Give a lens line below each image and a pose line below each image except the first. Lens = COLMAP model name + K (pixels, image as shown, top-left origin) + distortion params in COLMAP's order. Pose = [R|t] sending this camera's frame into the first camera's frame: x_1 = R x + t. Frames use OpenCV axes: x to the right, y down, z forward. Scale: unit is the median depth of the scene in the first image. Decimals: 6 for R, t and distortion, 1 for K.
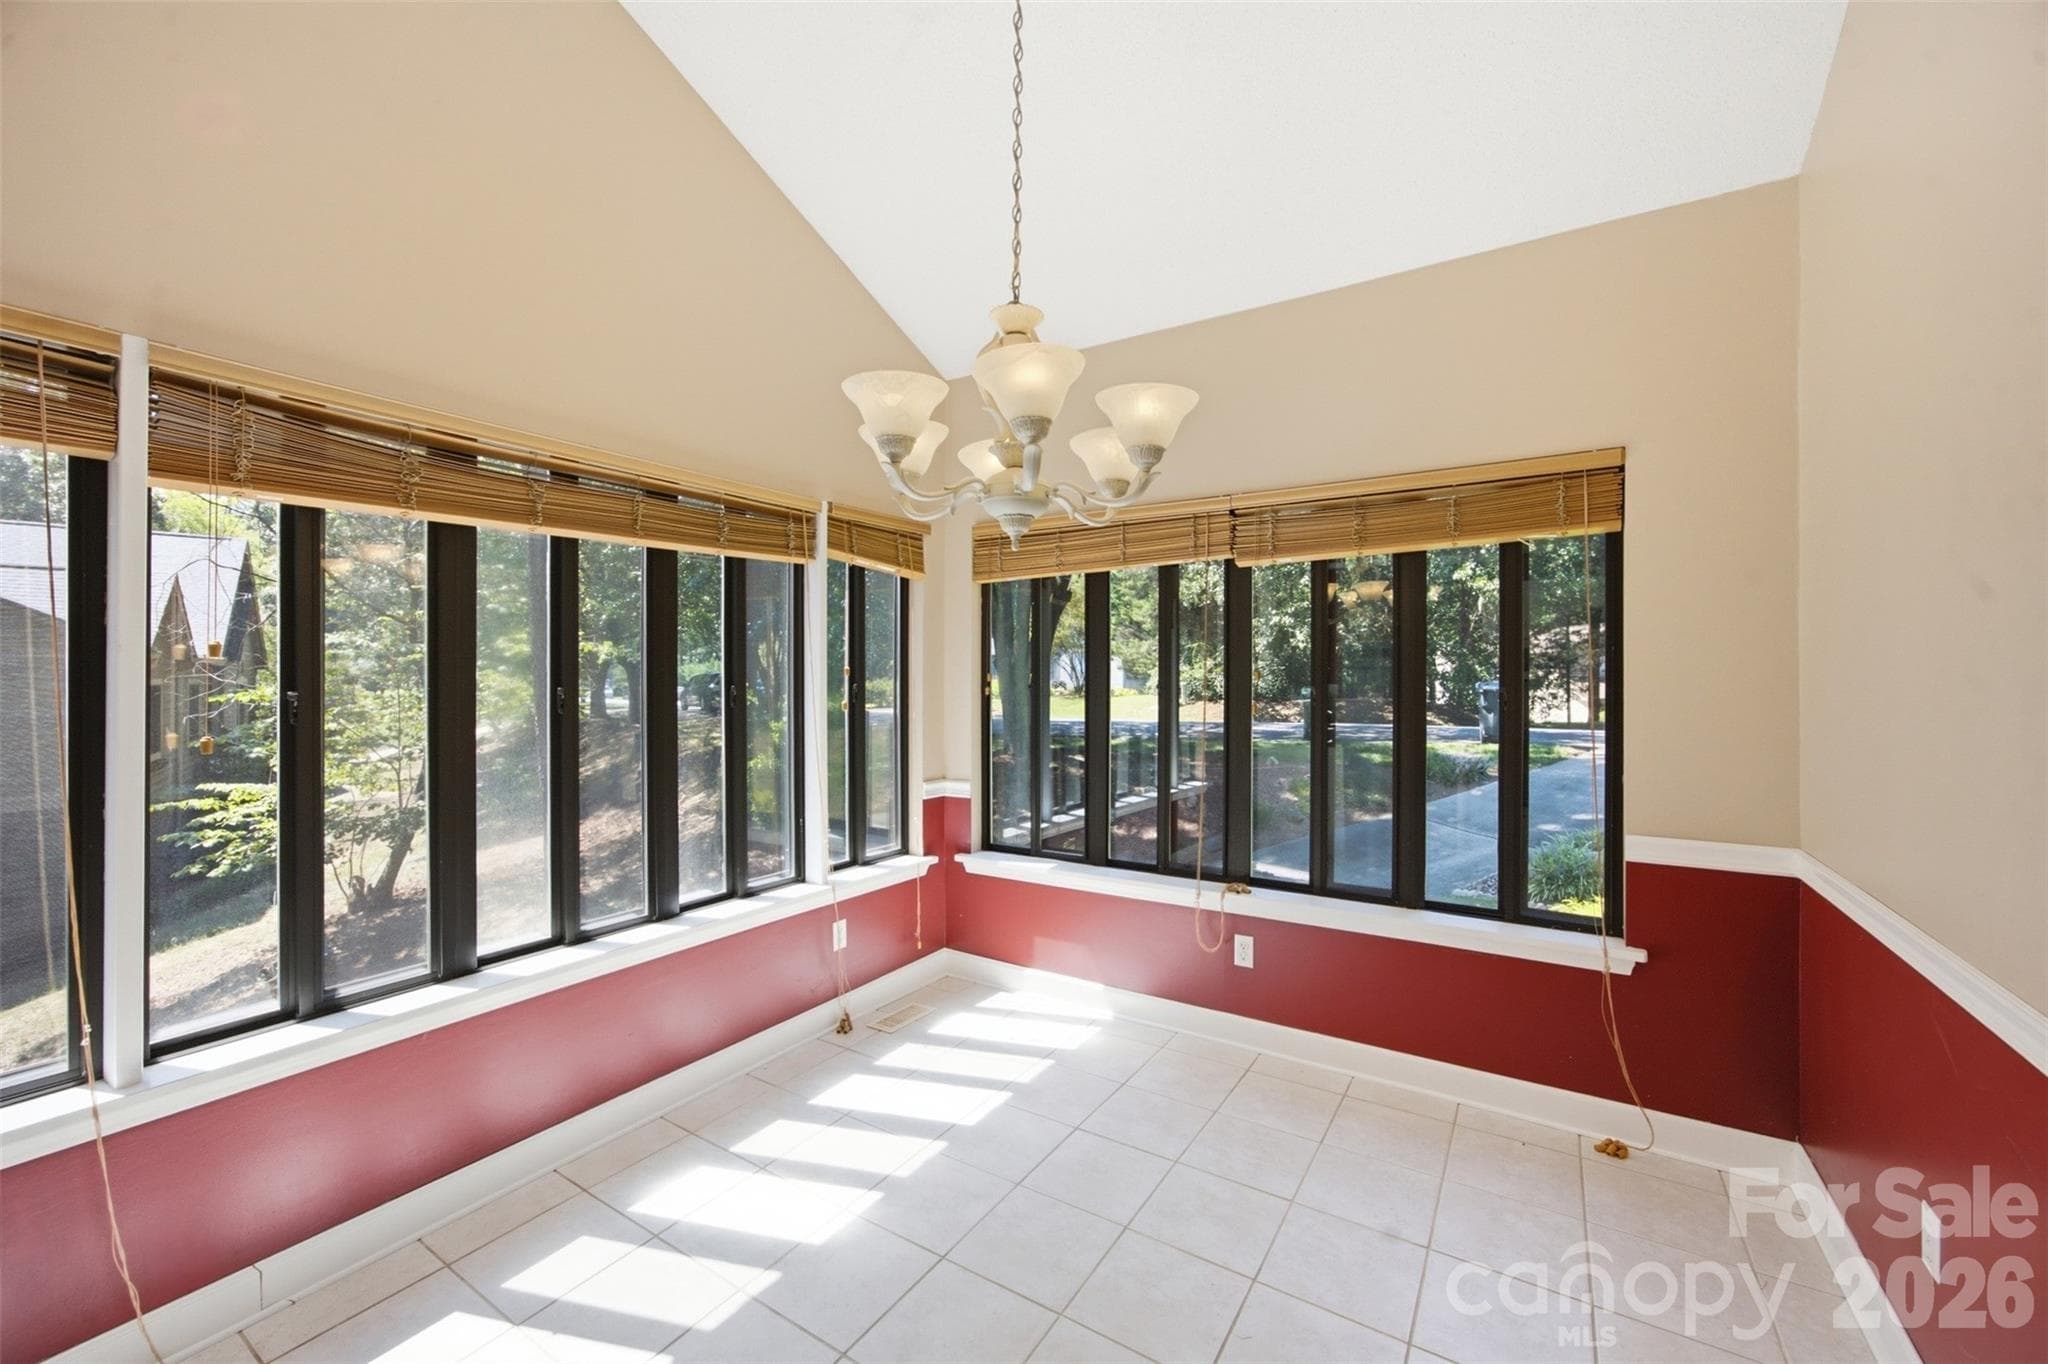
lens RADIAL K [[825.7, 0, 1029.1], [0, 825.7, 677.1], [0, 0, 1]] dist [-0.002891, -0.000123]
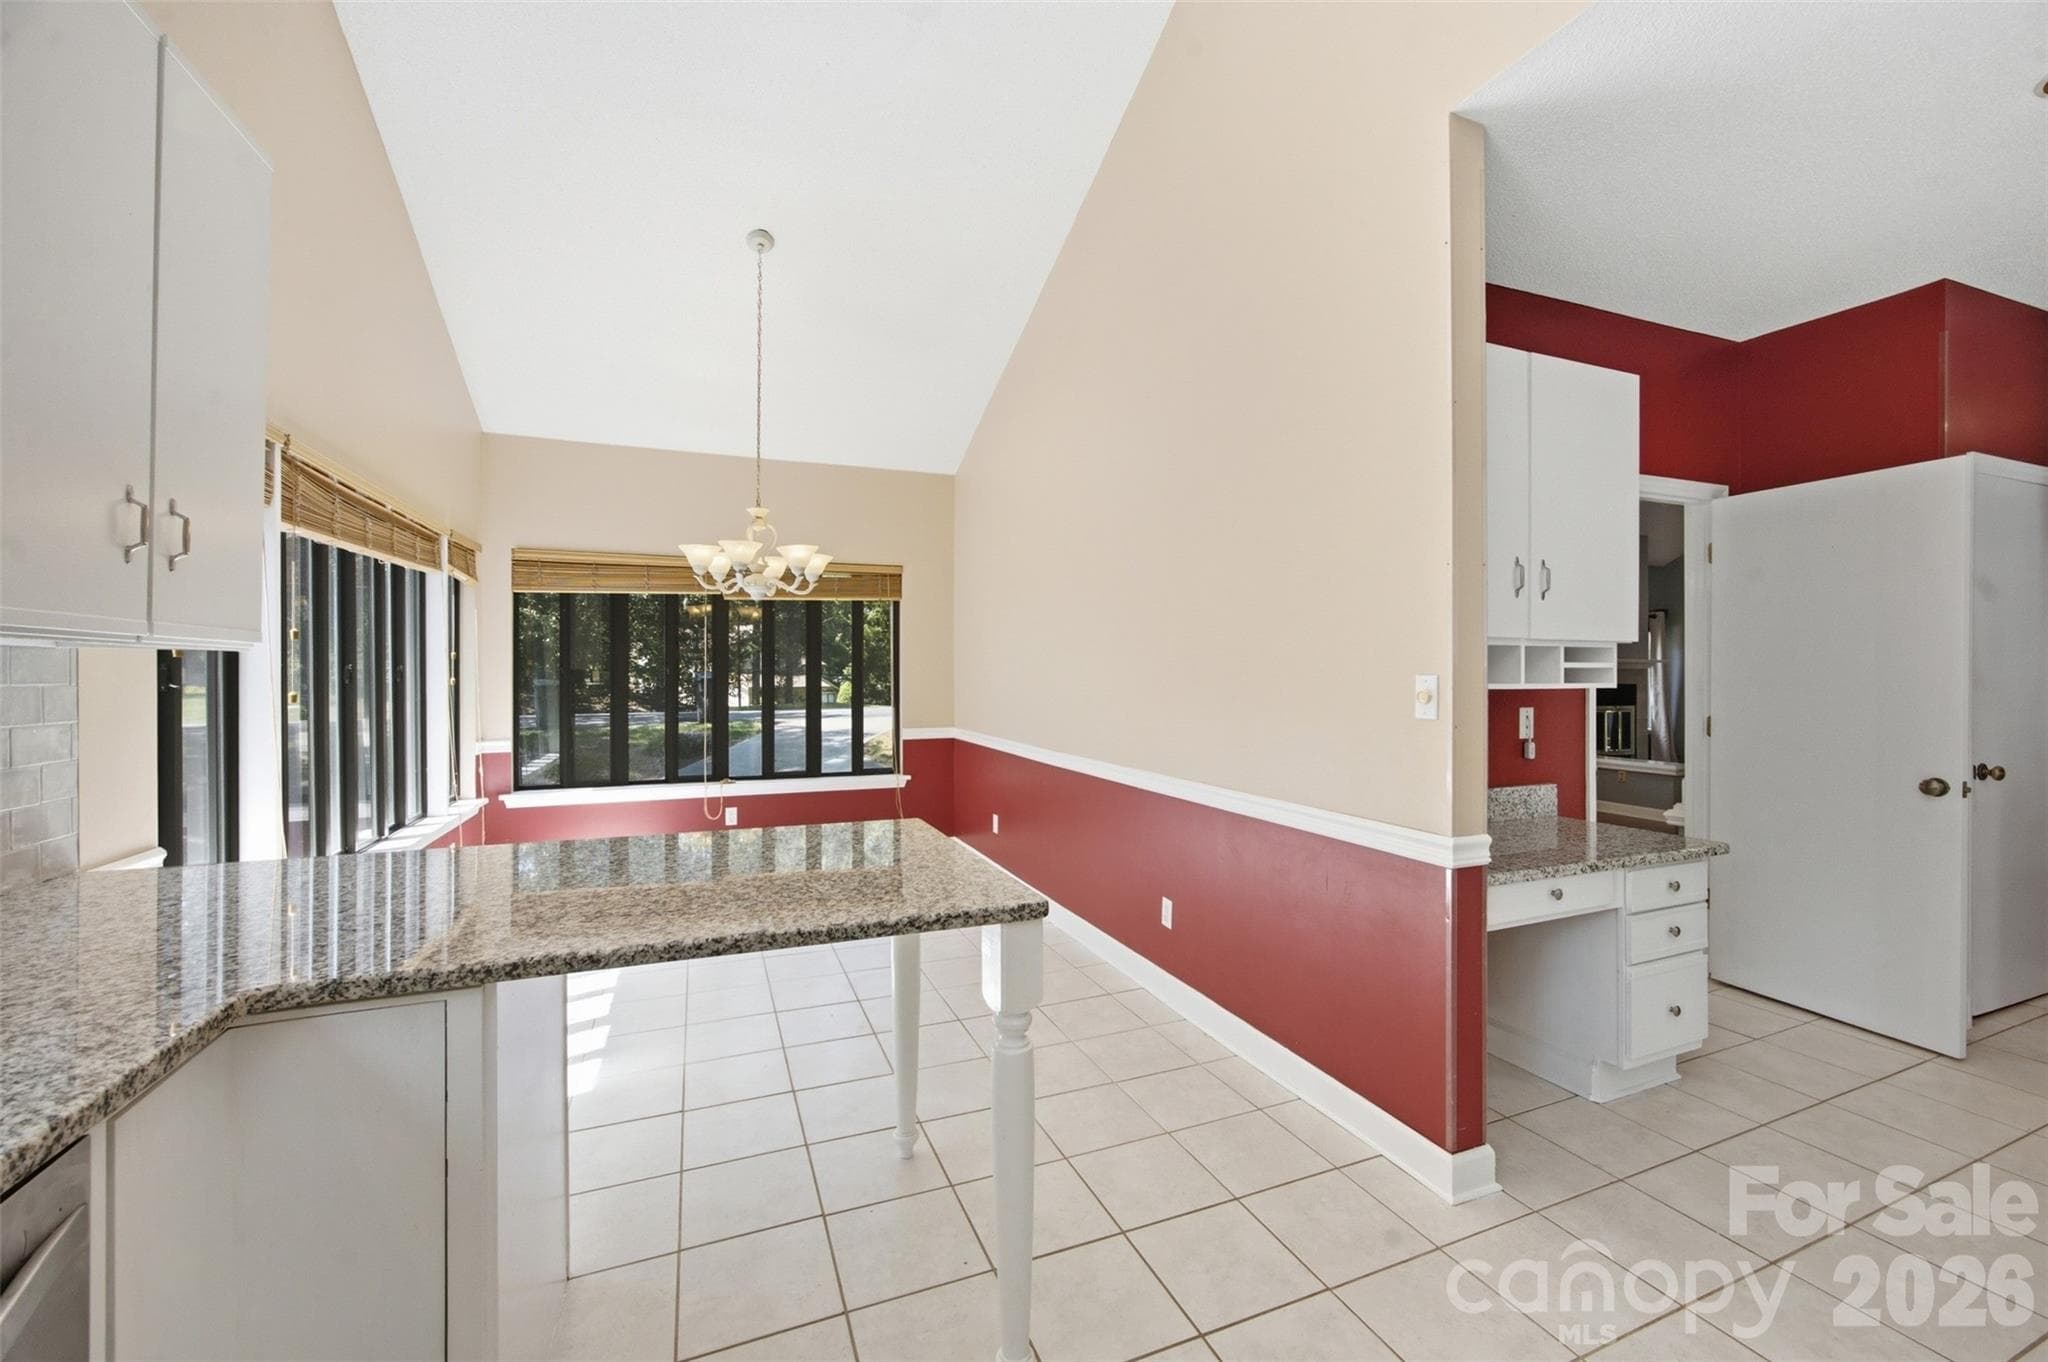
lens RADIAL K [[835.2, 0, 1027.5], [0, 835.2, 671.6], [0, 0, 1]] dist [-0.012132, 0.009611]
pose [[0.586600, 0.000425, 0.809877, -0.792134], [-0.000755, 1.000000, 0.000022, 0.018418], [-0.809876, -0.000625, 0.586600, -0.551910]]
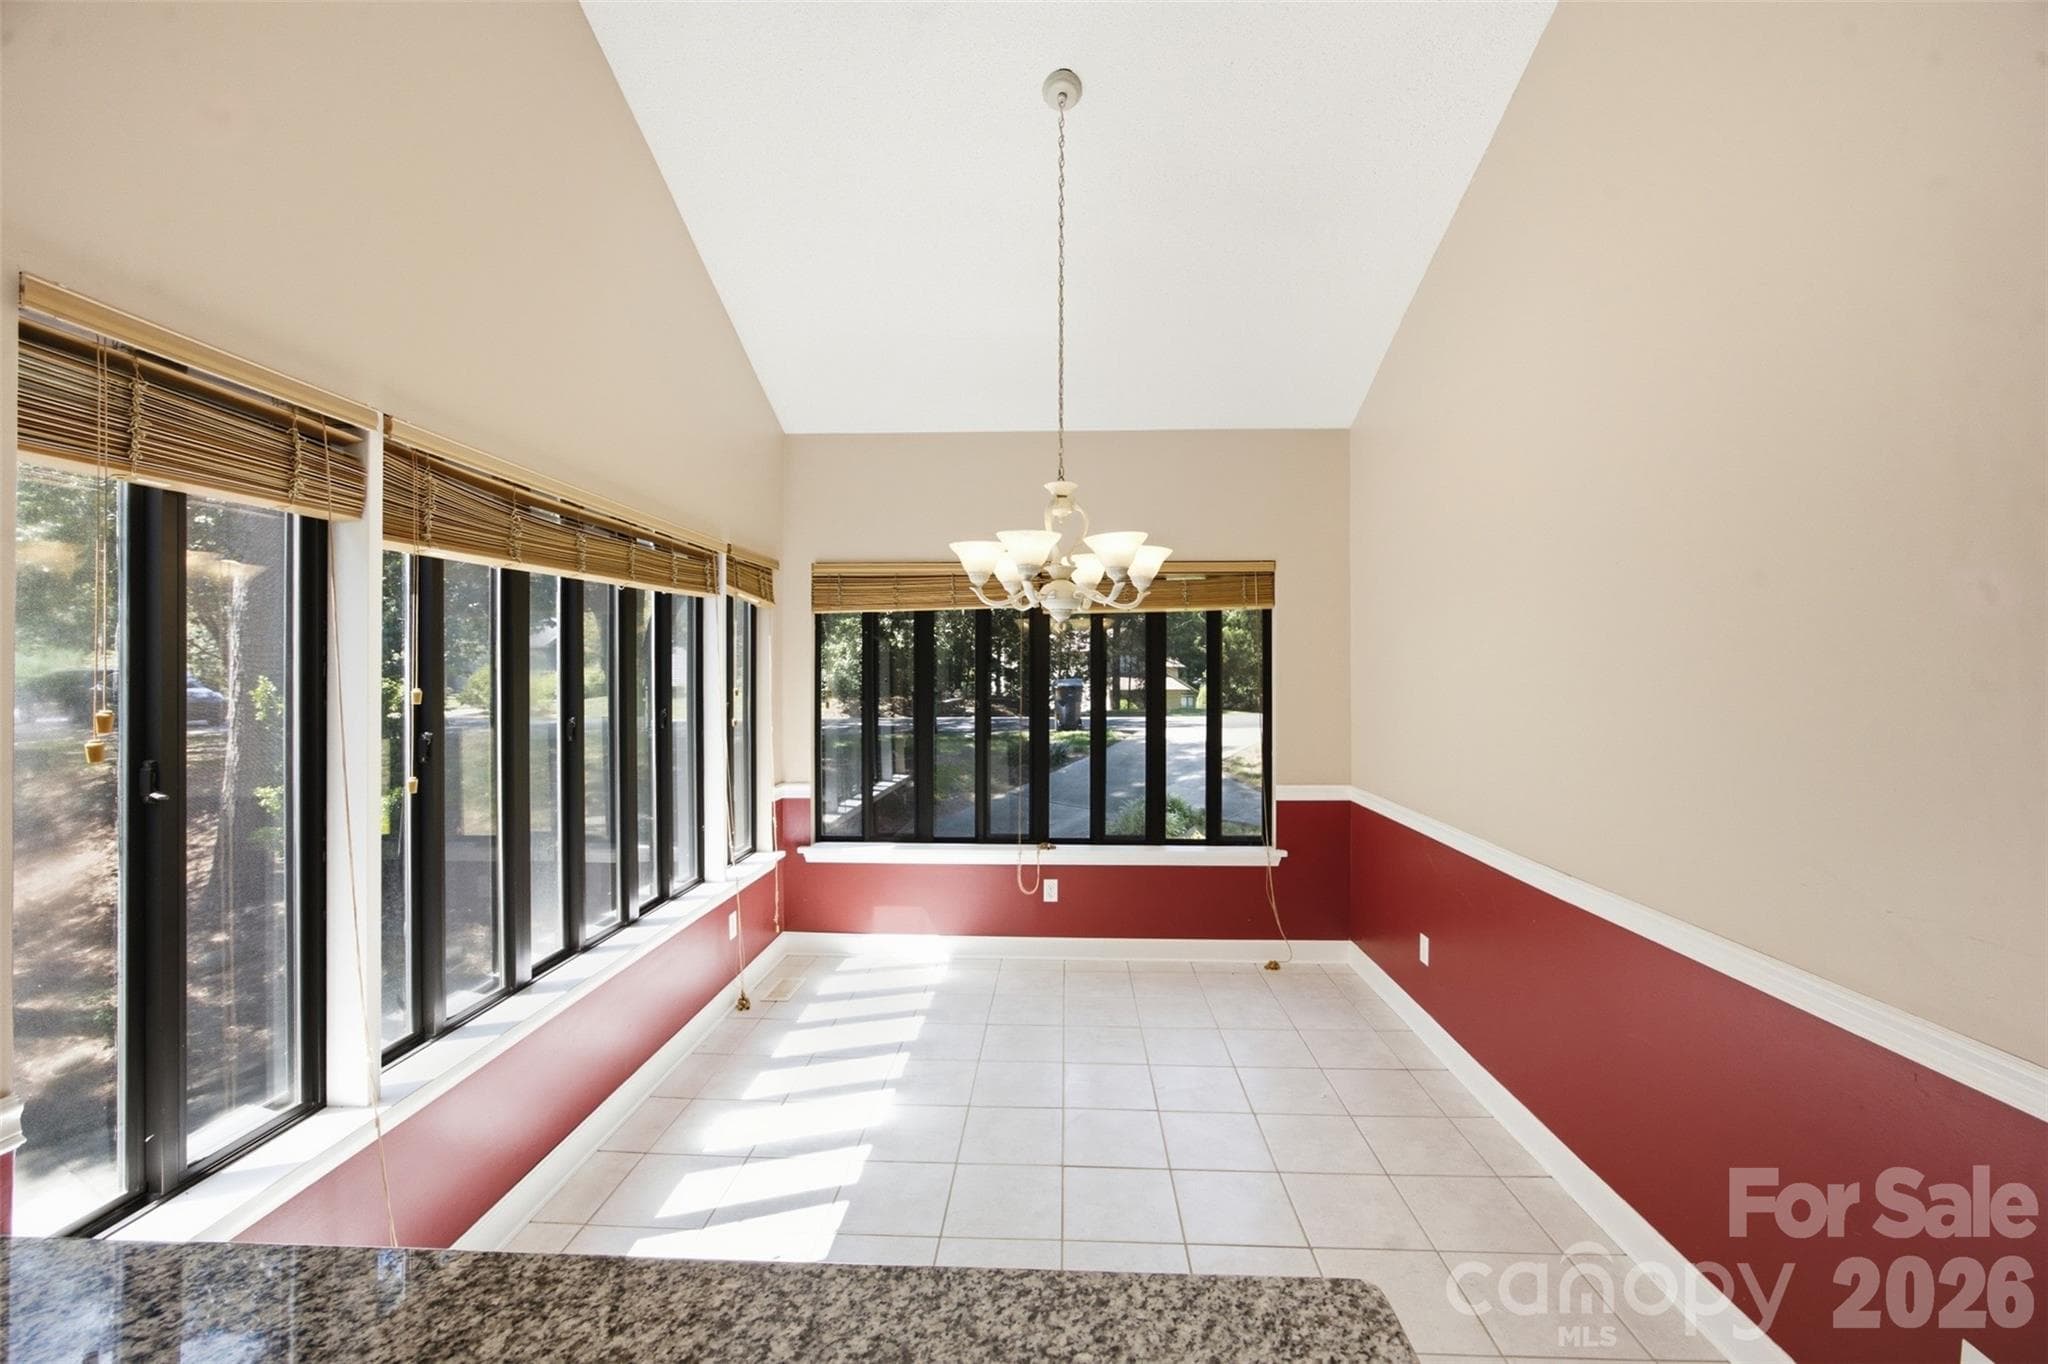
lens RADIAL K [[830.7, 0, 1031.1], [0, 830.7, 667.4], [0, 0, 1]] dist [-0.019273, -0.000021]
pose [[0.866307, 0.001388, 0.499510, -0.452828], [0.000870, 0.999990, -0.004287, -0.037482], [-0.499511, 0.004148, 0.866298, -0.192693]]
